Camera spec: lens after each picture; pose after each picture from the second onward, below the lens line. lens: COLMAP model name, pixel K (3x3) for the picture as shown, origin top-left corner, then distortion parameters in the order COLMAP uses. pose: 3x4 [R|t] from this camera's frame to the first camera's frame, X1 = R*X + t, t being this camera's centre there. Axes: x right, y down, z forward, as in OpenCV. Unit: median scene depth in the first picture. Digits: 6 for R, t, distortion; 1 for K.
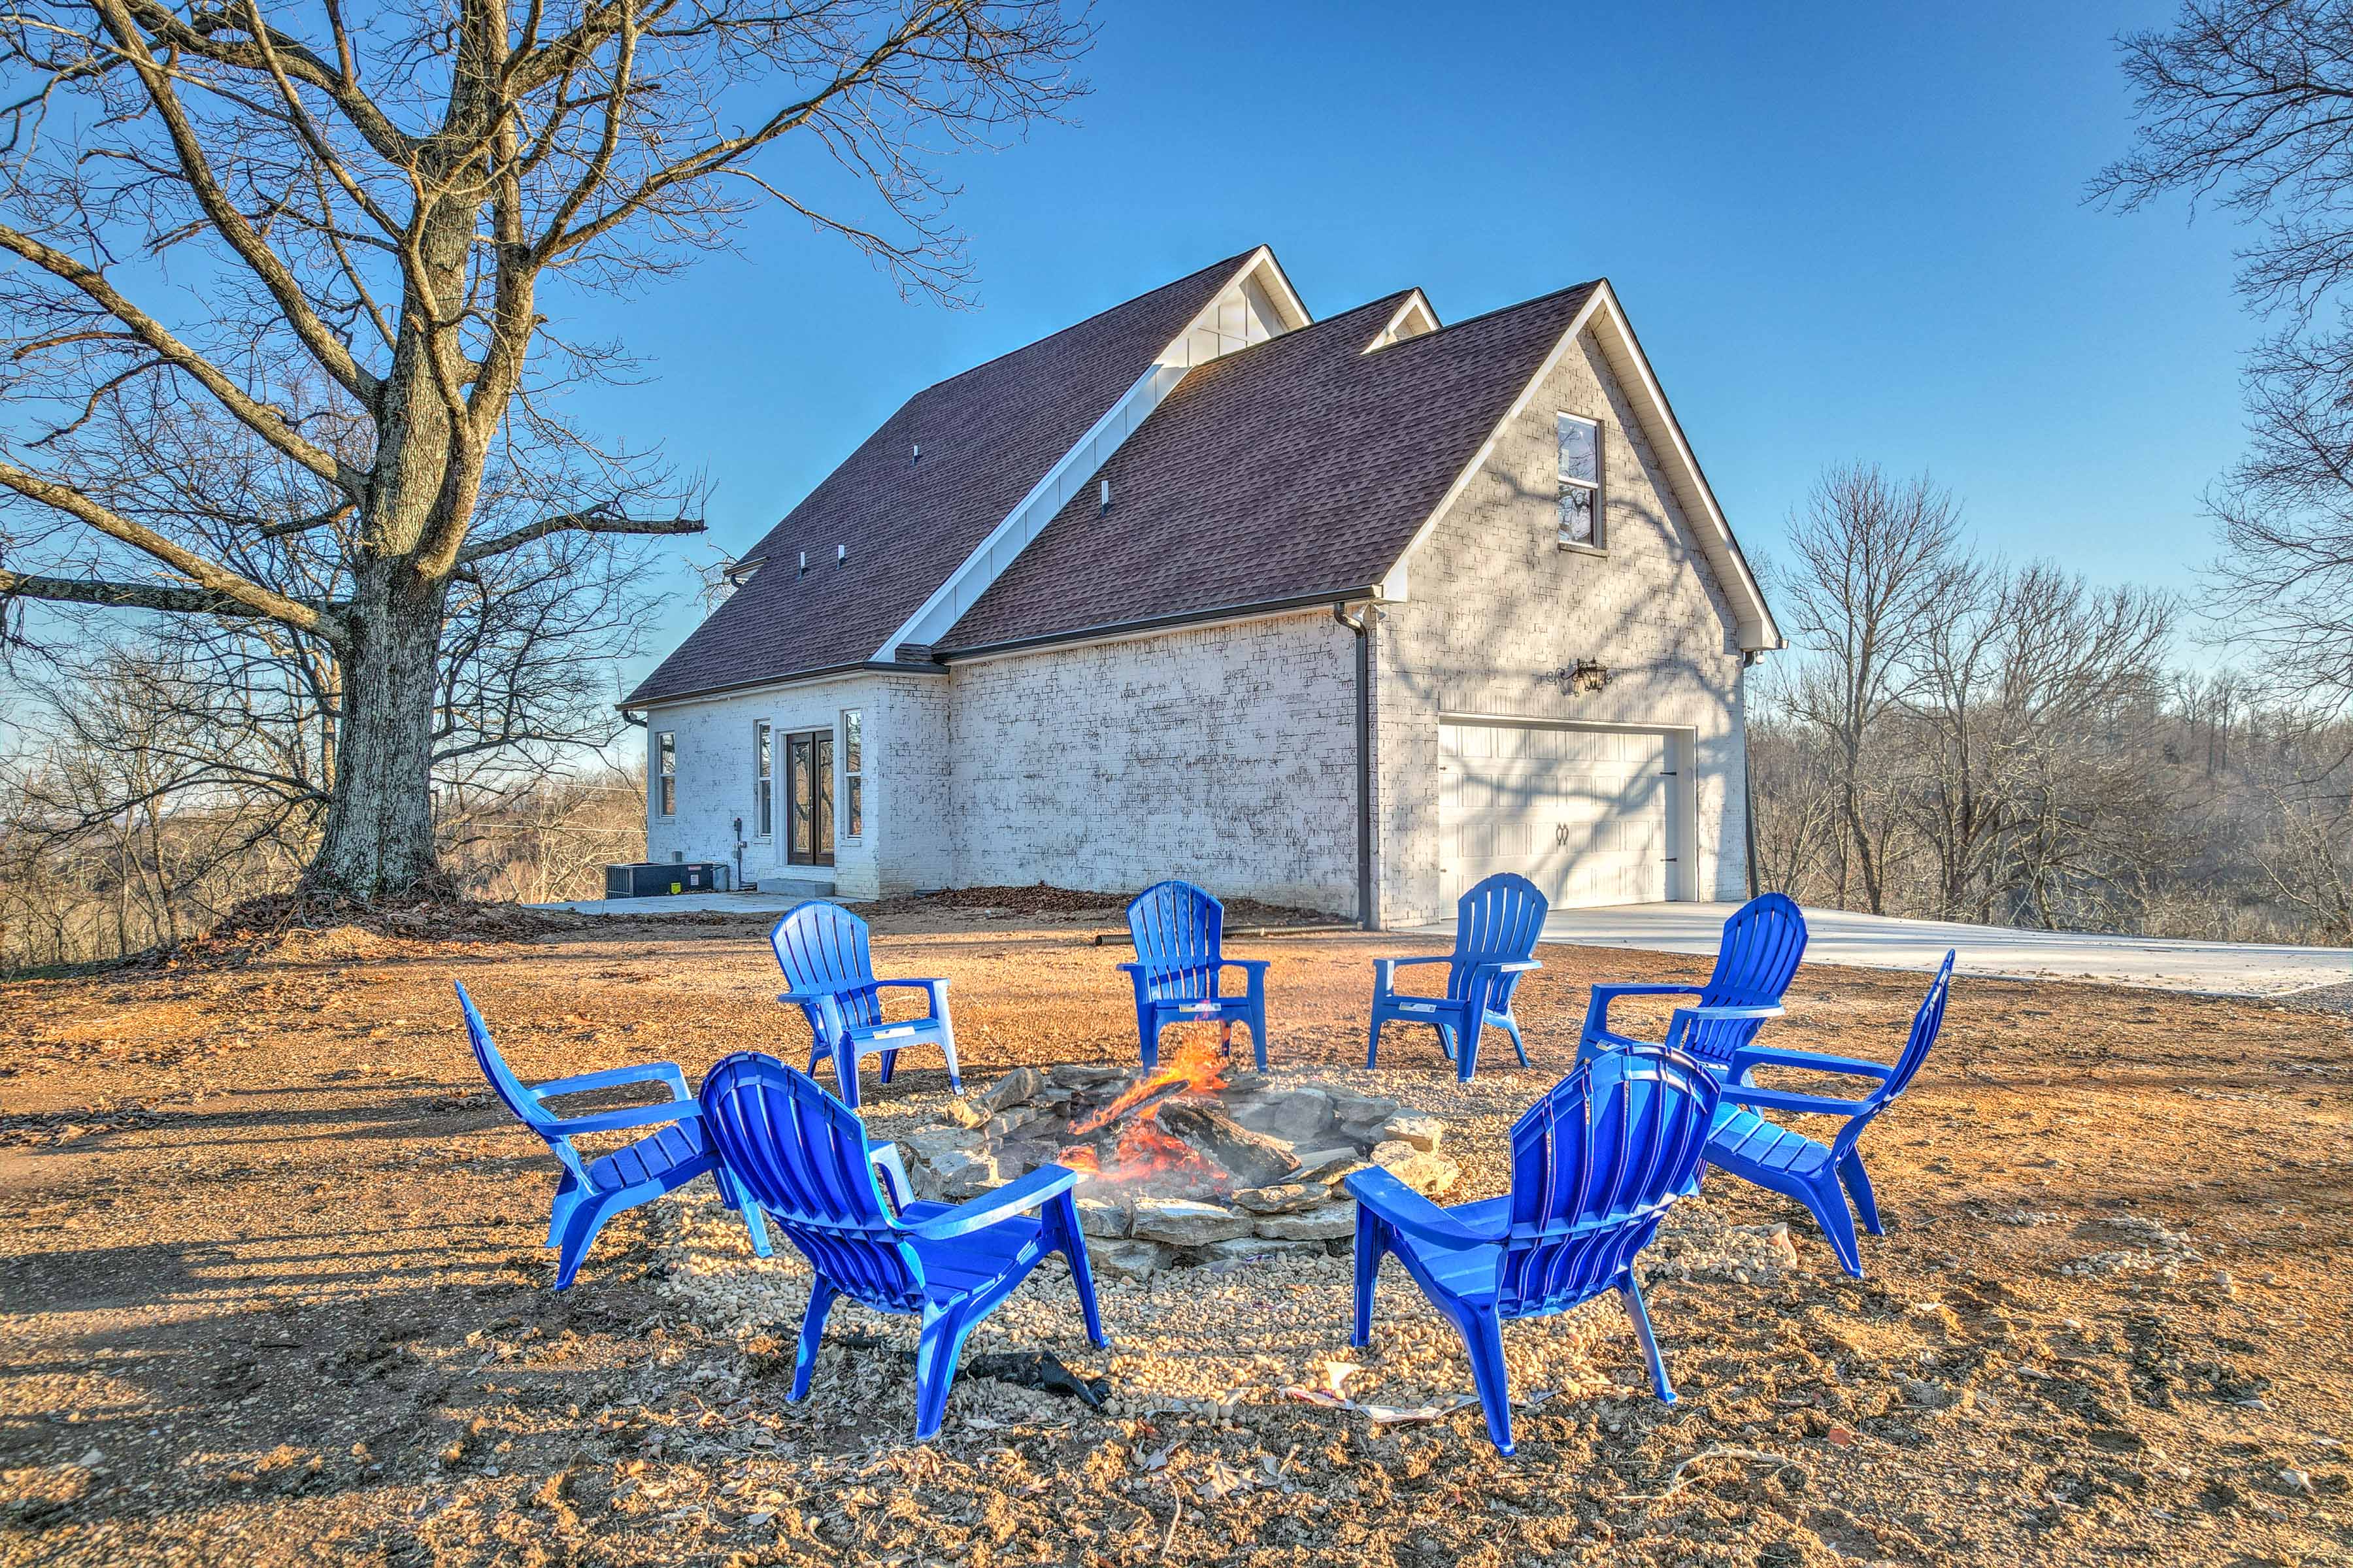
lens RADIAL K [[1508.4, 0, 1176.6], [0, 1508.4, 790.2], [0, 0, 1]] dist [-0.052327, 0.029620]
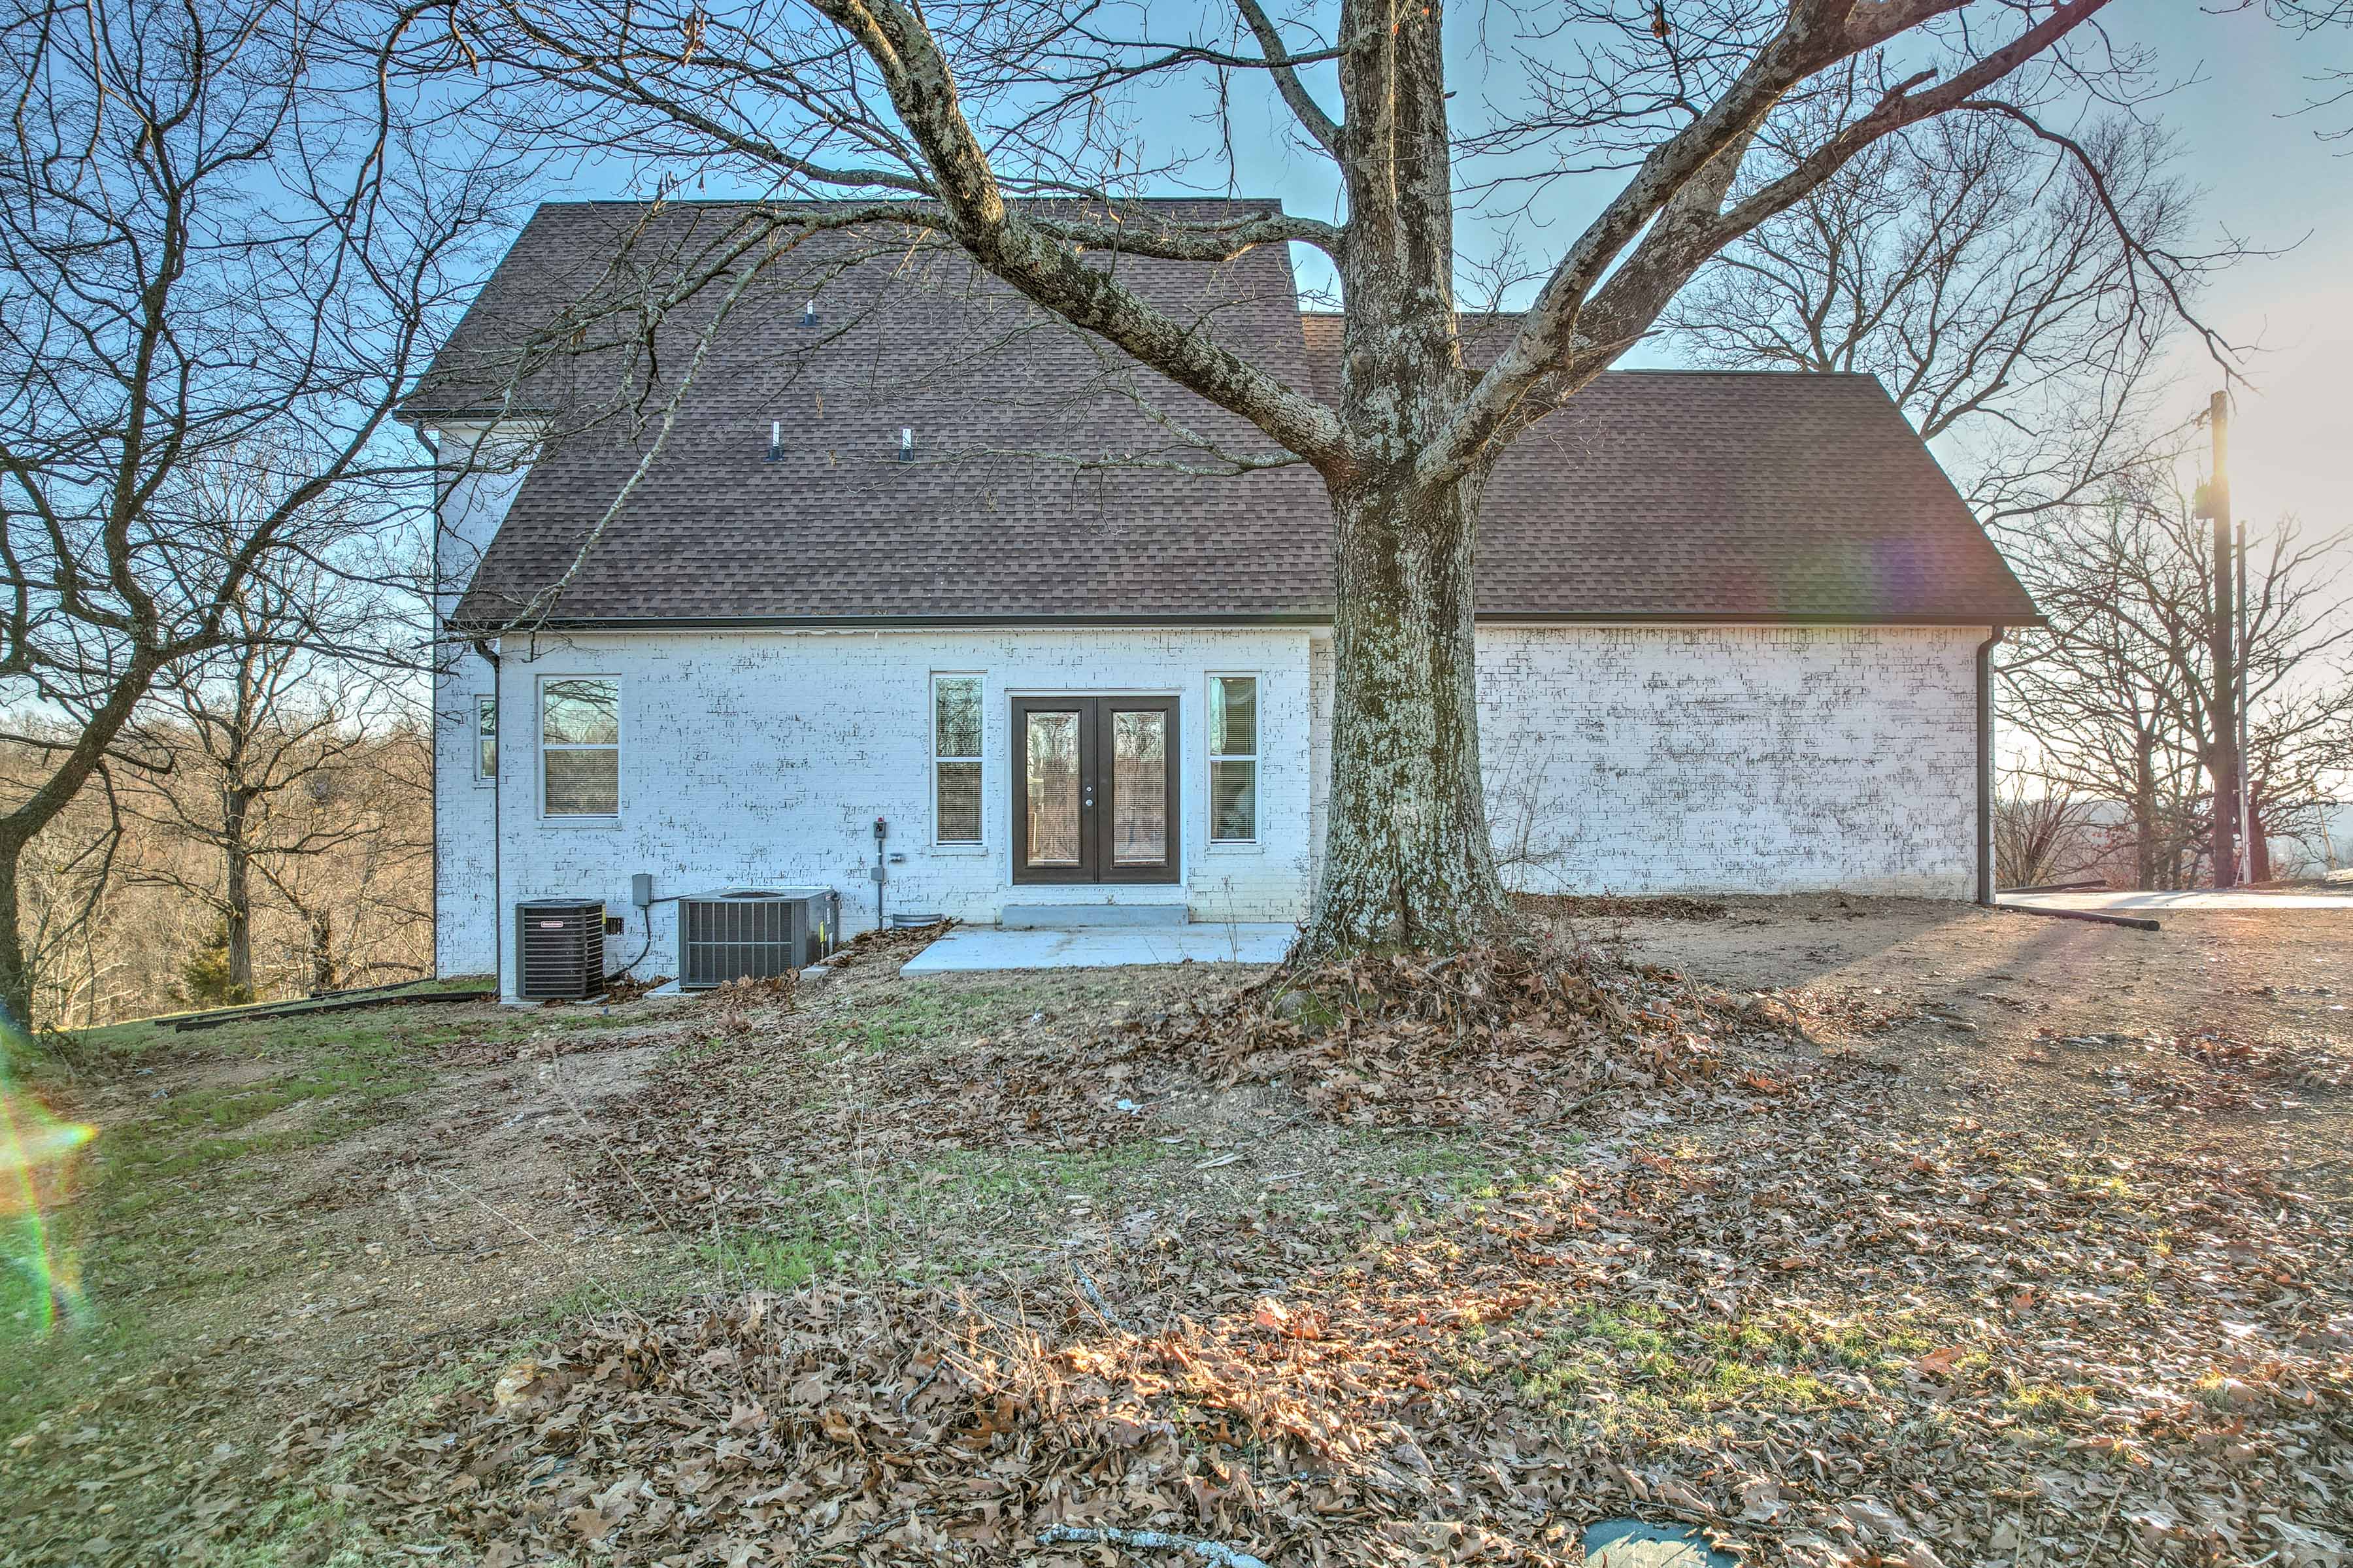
lens RADIAL K [[1508.4, 0, 1177.0], [0, 1508.4, 790.2], [0, 0, 1]] dist [-0.052327, 0.029620]
pose [[0.633275, 0.005943, 0.773904, -0.971508], [-0.012201, 0.999923, 0.002305, 0.004376], [-0.773831, -0.010902, 0.633298, 0.644244]]
